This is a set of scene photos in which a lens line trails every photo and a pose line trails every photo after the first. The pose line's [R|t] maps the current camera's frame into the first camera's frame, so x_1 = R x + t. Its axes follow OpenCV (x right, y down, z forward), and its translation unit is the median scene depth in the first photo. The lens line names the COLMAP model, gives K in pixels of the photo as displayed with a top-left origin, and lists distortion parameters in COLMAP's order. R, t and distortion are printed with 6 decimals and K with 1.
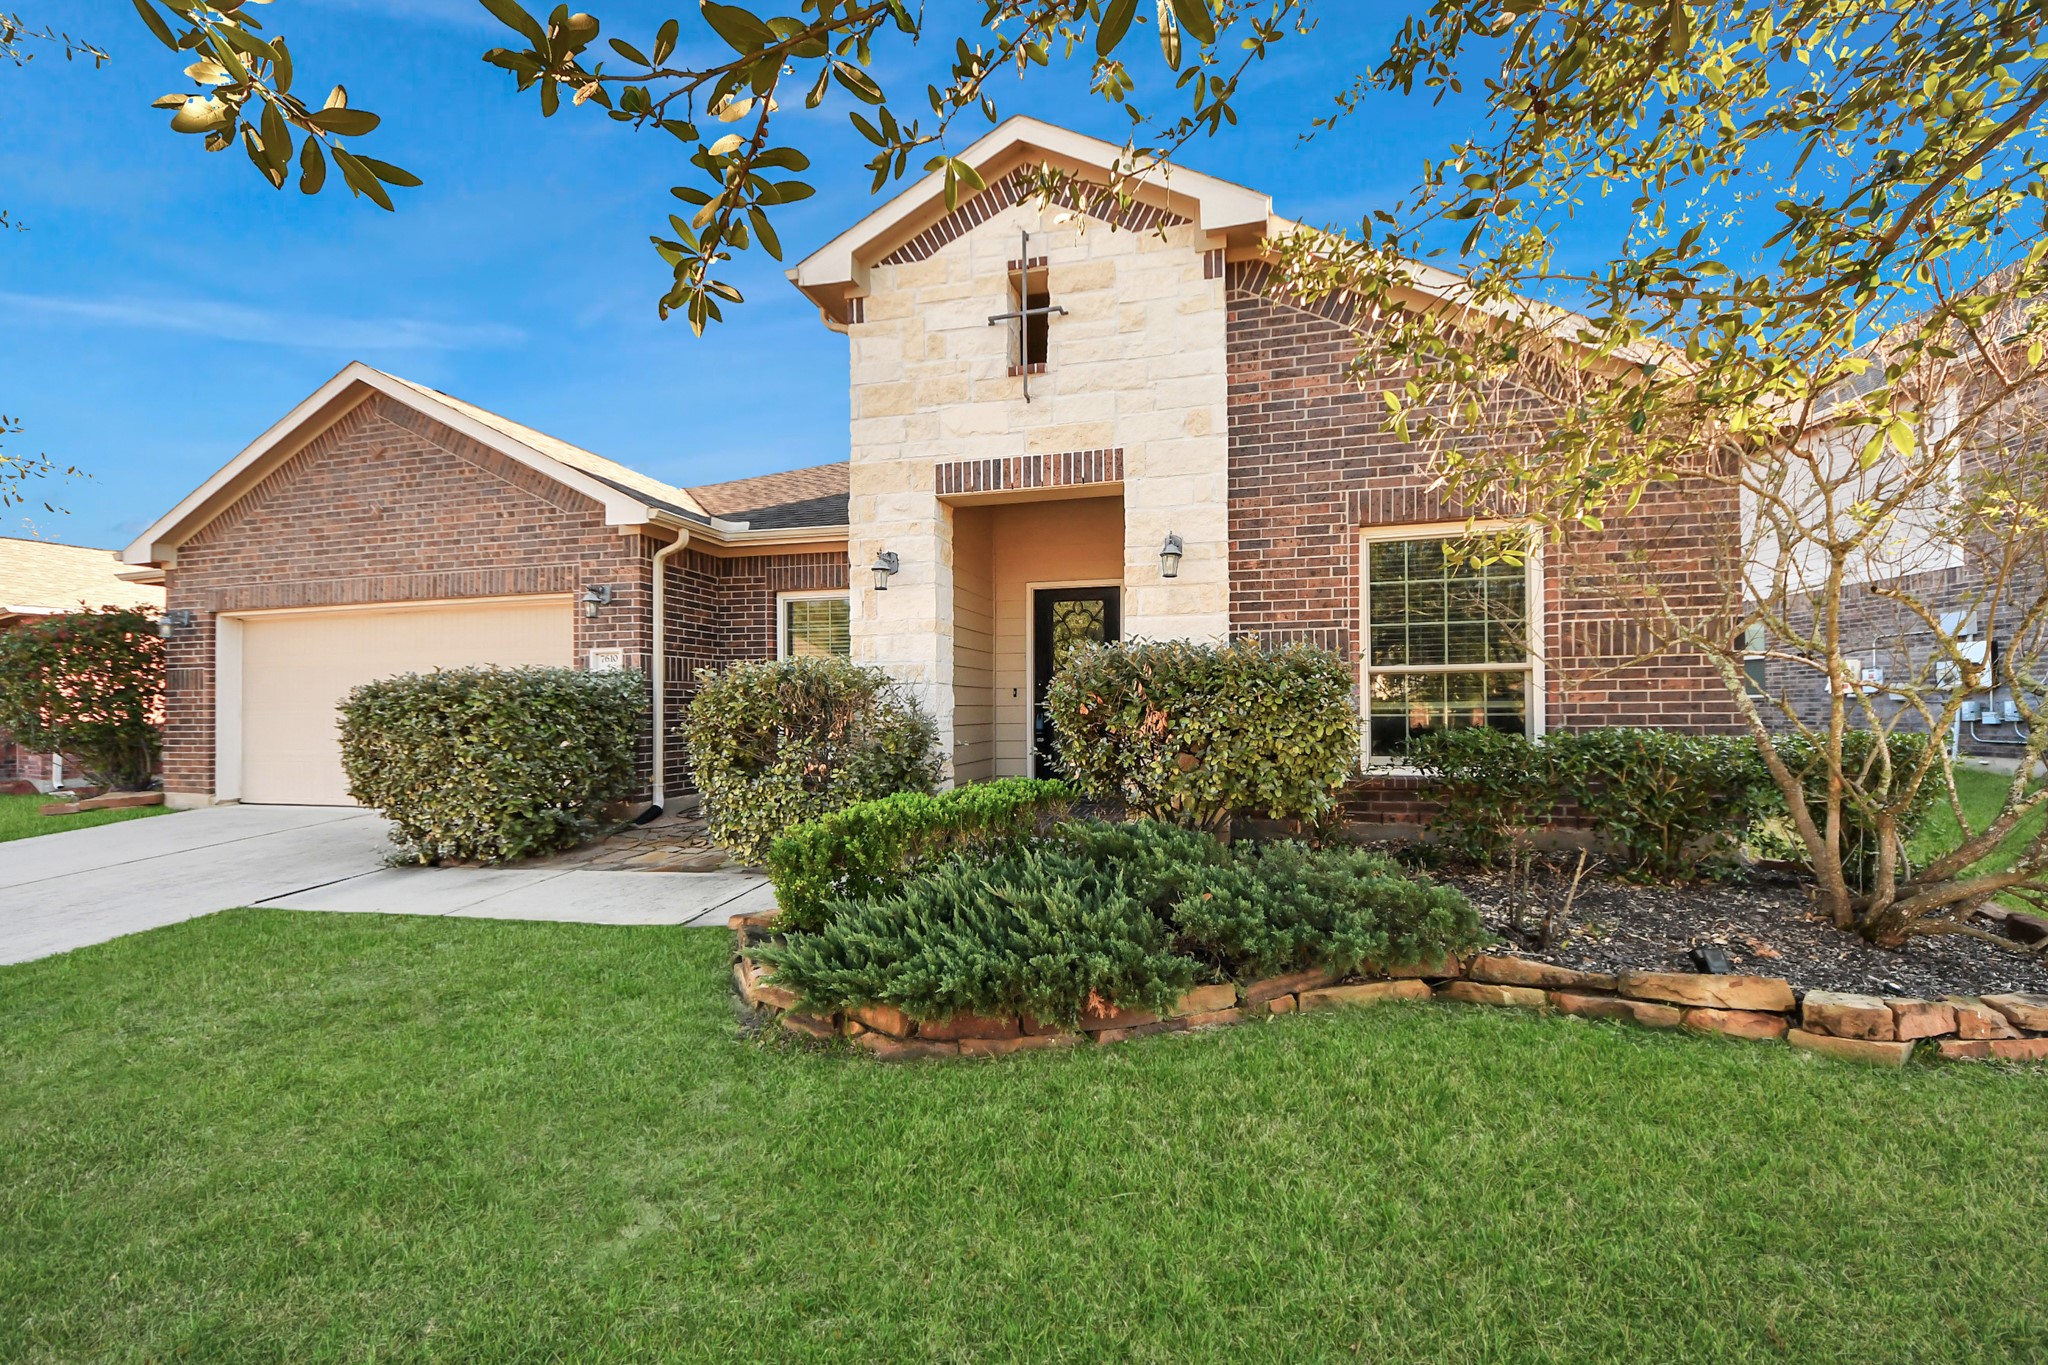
lens RADIAL K [[718.1, 0, 1173.1], [0, 718.1, 681.3], [0, 0, 1]] dist [0.038495, -0.013932]
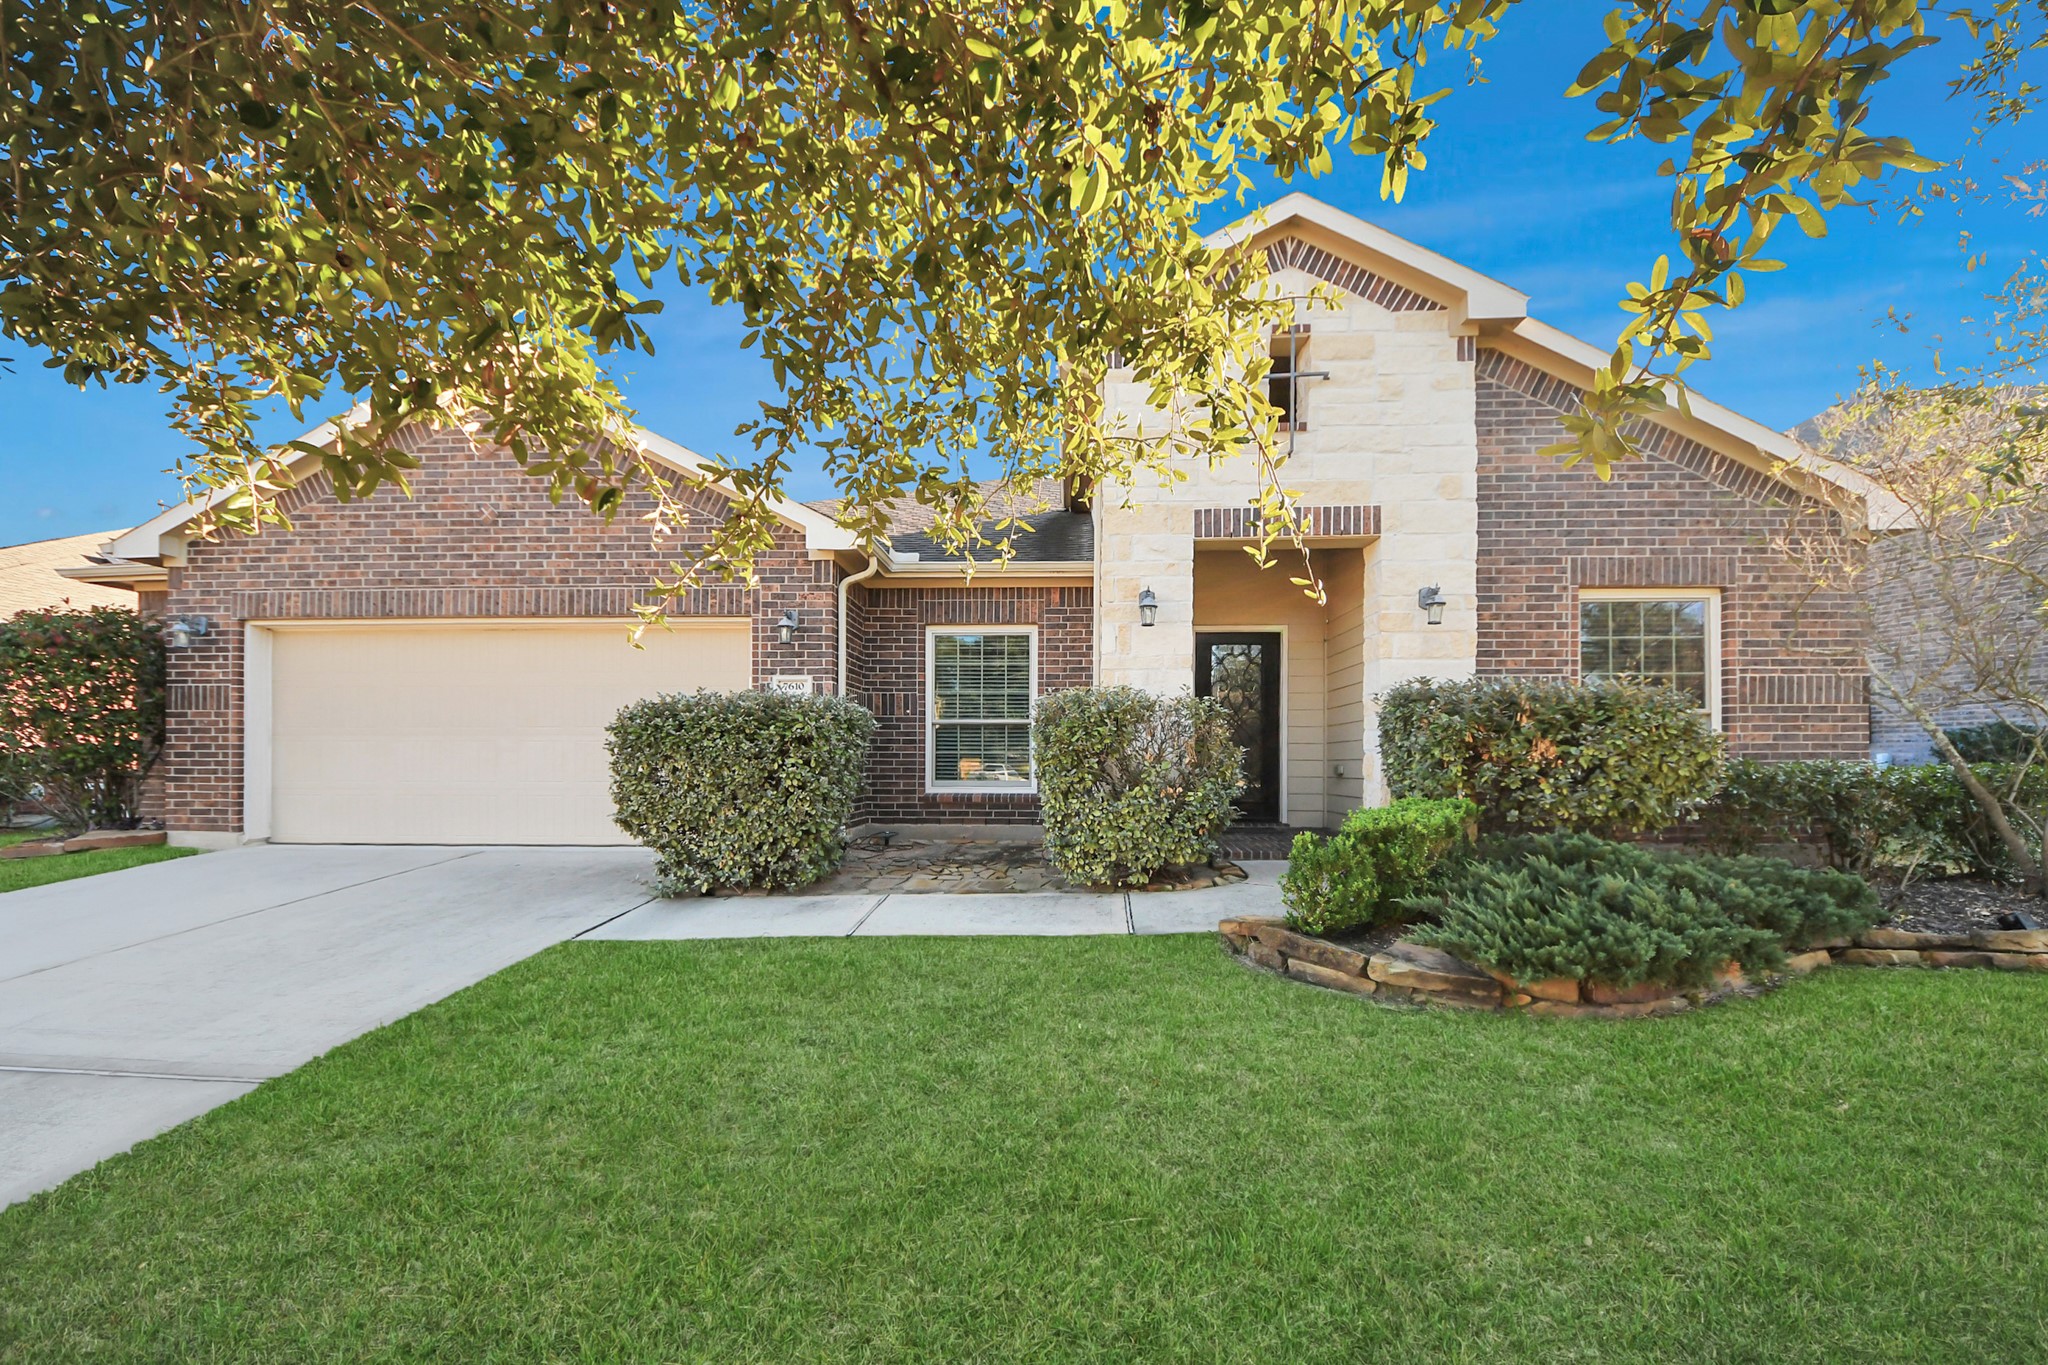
lens RADIAL K [[720.1, 0, 1033.7], [0, 720.1, 740.5], [0, 0, 1]] dist [0.041372, -0.023063]
pose [[0.983882, 0.016594, 0.178048, -0.636714], [-0.017100, 0.999853, 0.001305, 0.034420], [-0.178000, -0.004328, 0.984021, -0.000484]]
